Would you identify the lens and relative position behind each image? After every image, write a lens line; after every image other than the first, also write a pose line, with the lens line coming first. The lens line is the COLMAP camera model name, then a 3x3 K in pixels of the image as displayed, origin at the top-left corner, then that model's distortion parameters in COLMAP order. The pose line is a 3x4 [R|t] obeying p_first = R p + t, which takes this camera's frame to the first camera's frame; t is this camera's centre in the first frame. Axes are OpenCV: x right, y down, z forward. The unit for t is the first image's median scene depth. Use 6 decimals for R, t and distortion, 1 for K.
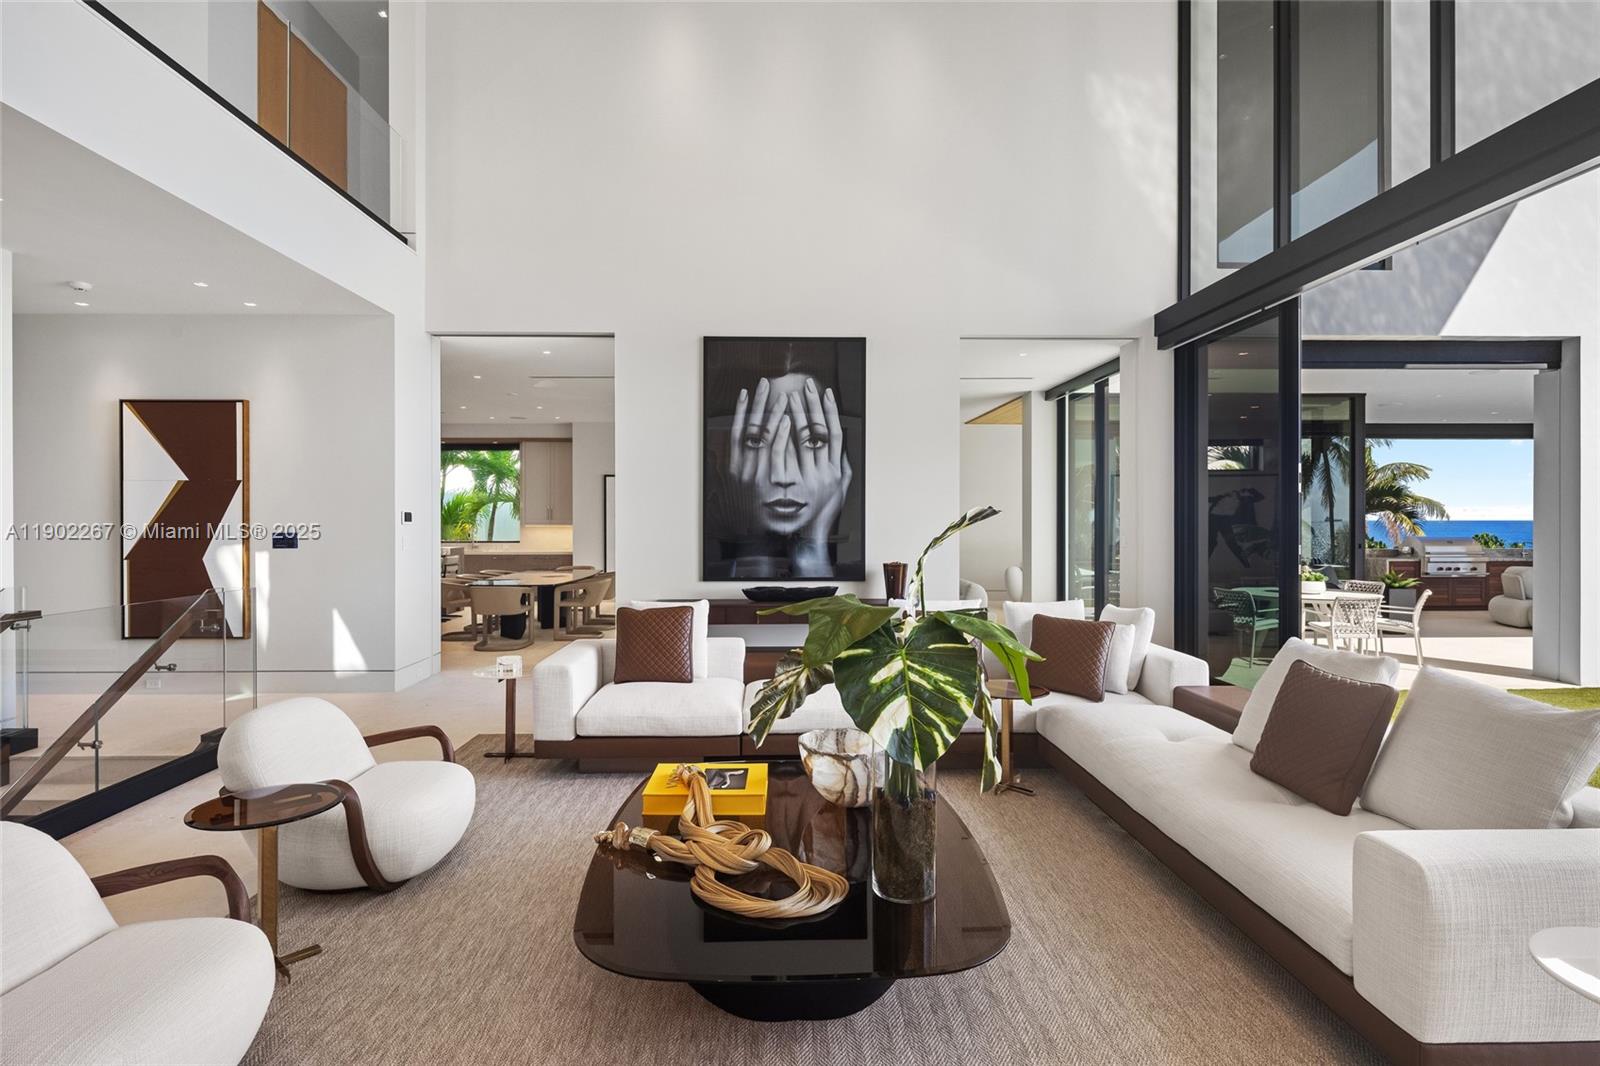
lens RADIAL K [[784.7, 0, 805.8], [0, 784.7, 518.6], [0, 0, 1]] dist [0.008494, -0.002775]
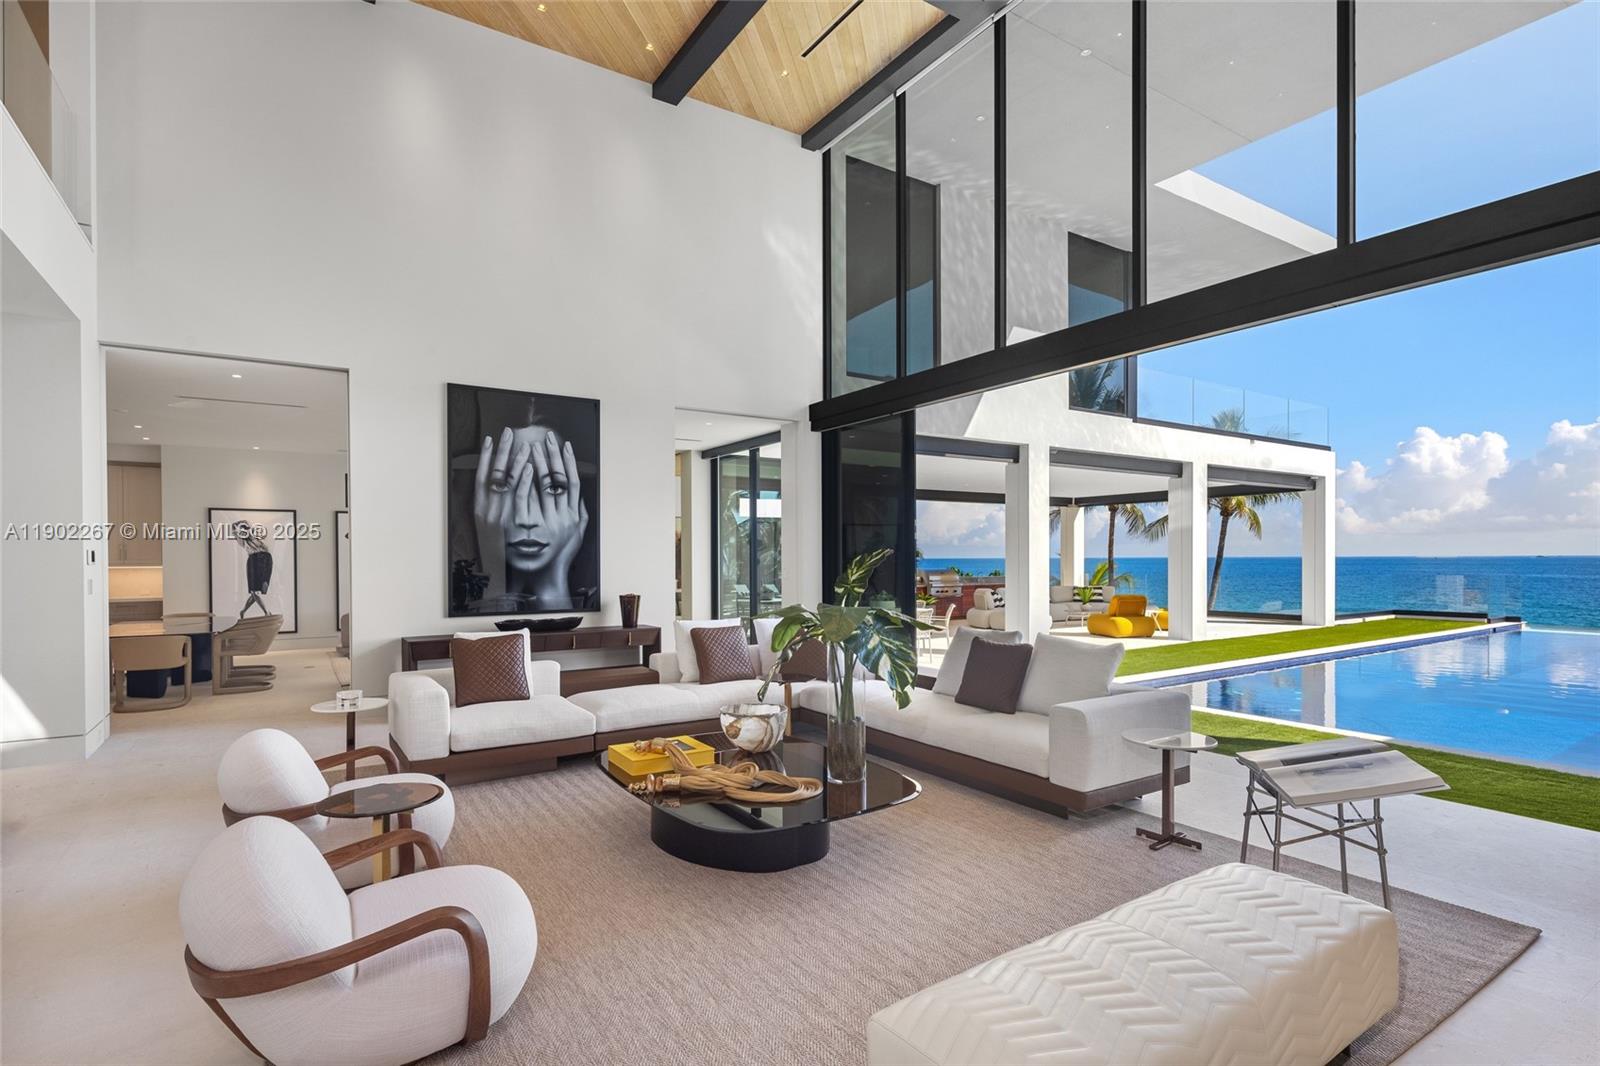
lens RADIAL K [[784.7, 0, 775.4], [0, 784.7, 559.5], [0, 0, 1]] dist [0.008494, -0.002775]
pose [[0.858702, -0.003668, 0.512463, -0.292933], [0.002743, 0.999993, 0.002562, 0.001221], [-0.512468, -0.000794, 0.858706, -0.120658]]
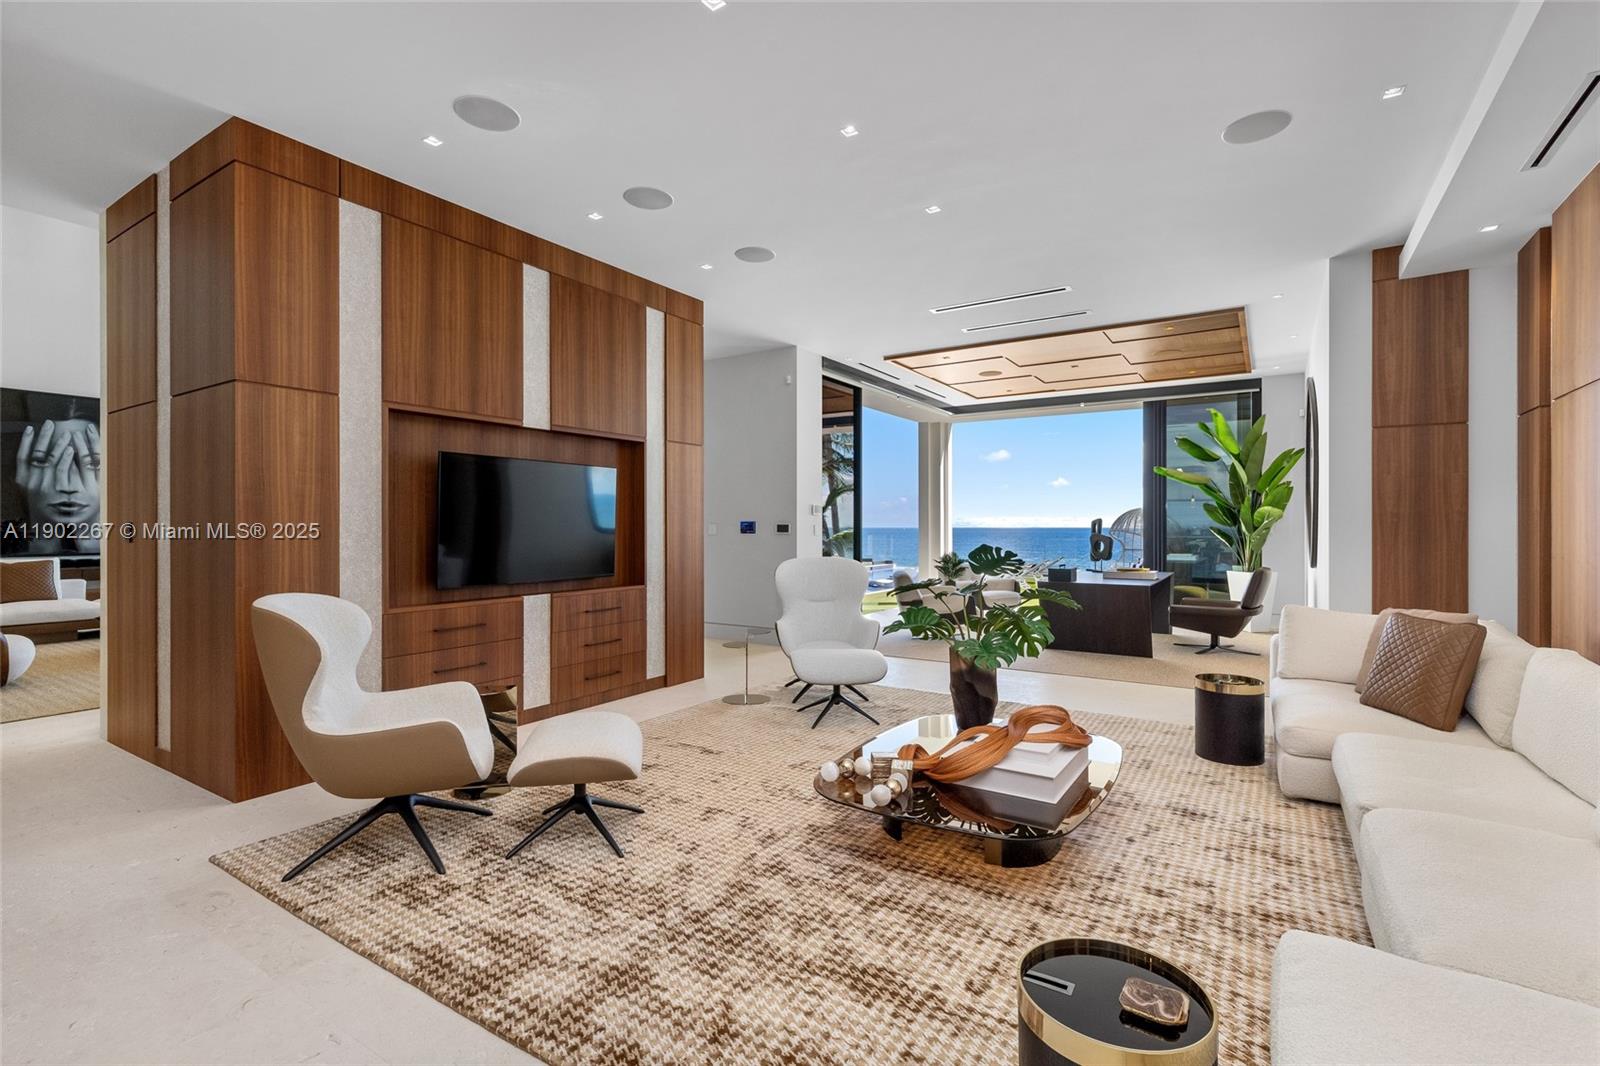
lens RADIAL K [[734.0, 0, 799.1], [0, 734.0, 521.8], [0, 0, 1]] dist [0.004352, 0.000432]
pose [[0.558025, 0.001499, 0.829823, -0.420973], [-0.002232, 0.999997, -0.000305, 0.011286], [-0.829821, -0.001681, 0.558027, -0.964695]]
